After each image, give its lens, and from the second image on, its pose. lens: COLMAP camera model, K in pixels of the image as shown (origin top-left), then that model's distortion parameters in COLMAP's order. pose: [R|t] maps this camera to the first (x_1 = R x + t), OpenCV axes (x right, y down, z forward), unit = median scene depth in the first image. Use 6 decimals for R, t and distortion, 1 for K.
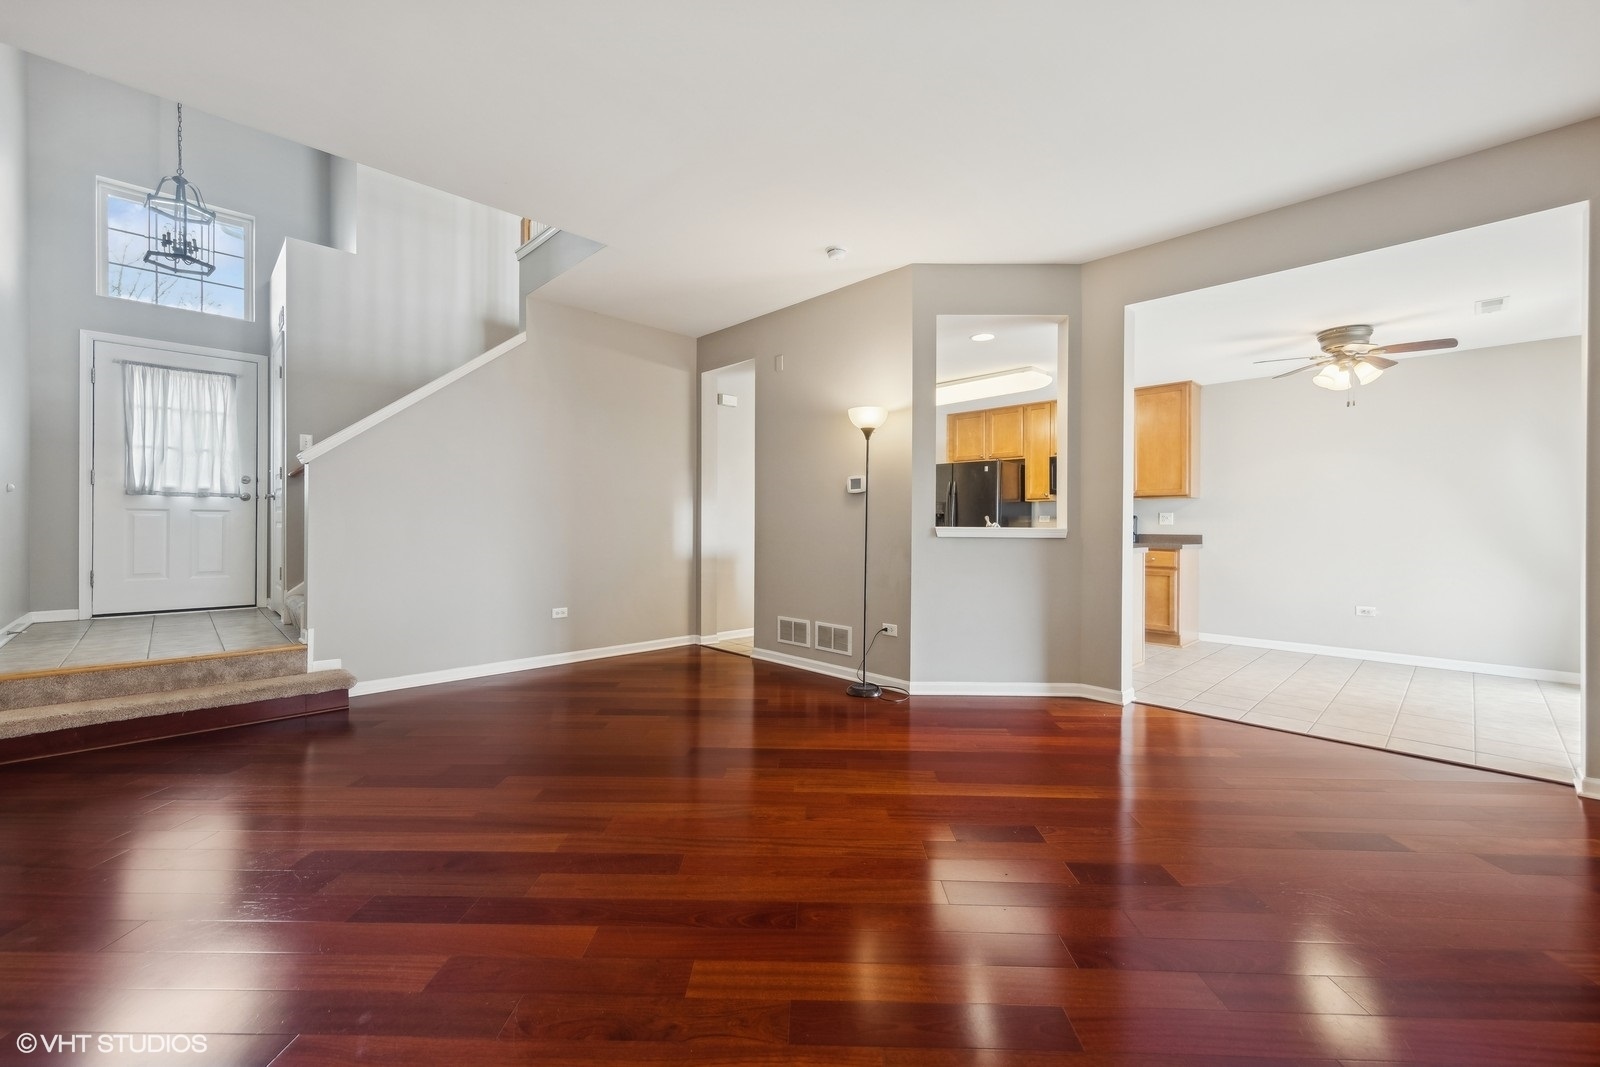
lens RADIAL K [[641.4, 0, 803.4], [0, 641.4, 521.7], [0, 0, 1]] dist [0.010955, -0.000079]
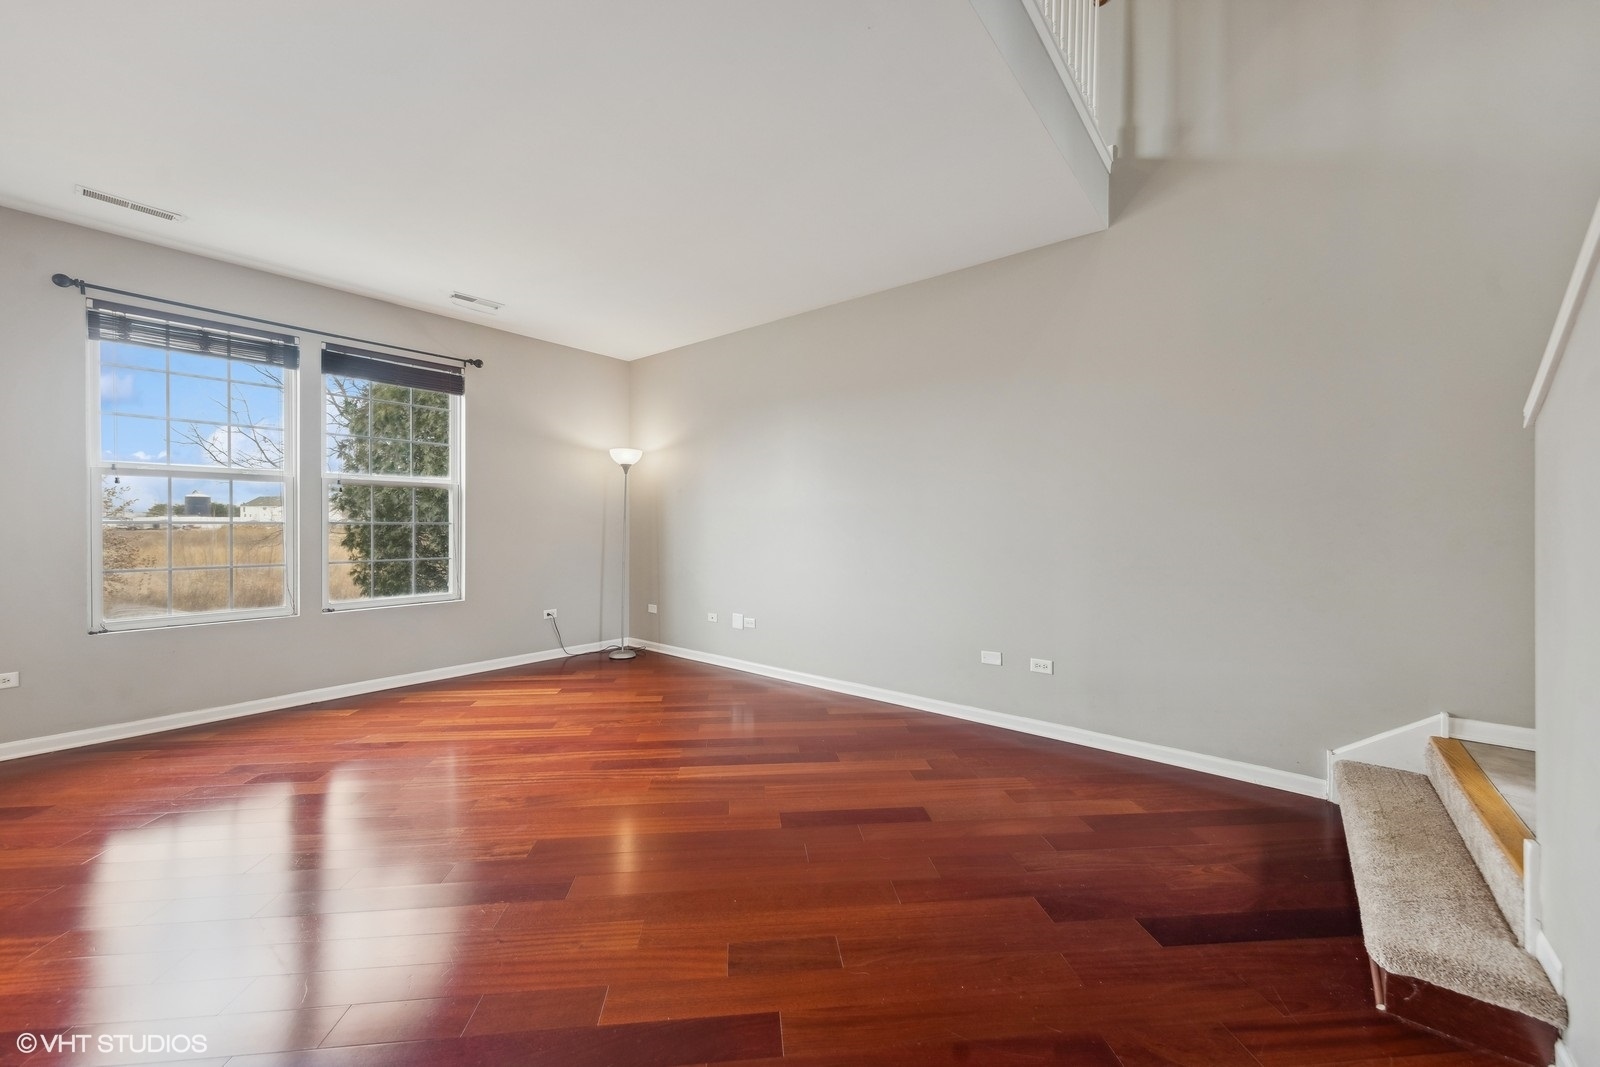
lens RADIAL K [[641.4, 0, 803.4], [0, 641.4, 521.7], [0, 0, 1]] dist [0.010955, -0.000079]
pose [[-0.995488, -0.006365, -0.094675, -0.563657], [-0.006637, 0.999975, 0.002550, -0.058321], [0.094656, 0.003167, -0.995505, 2.677724]]
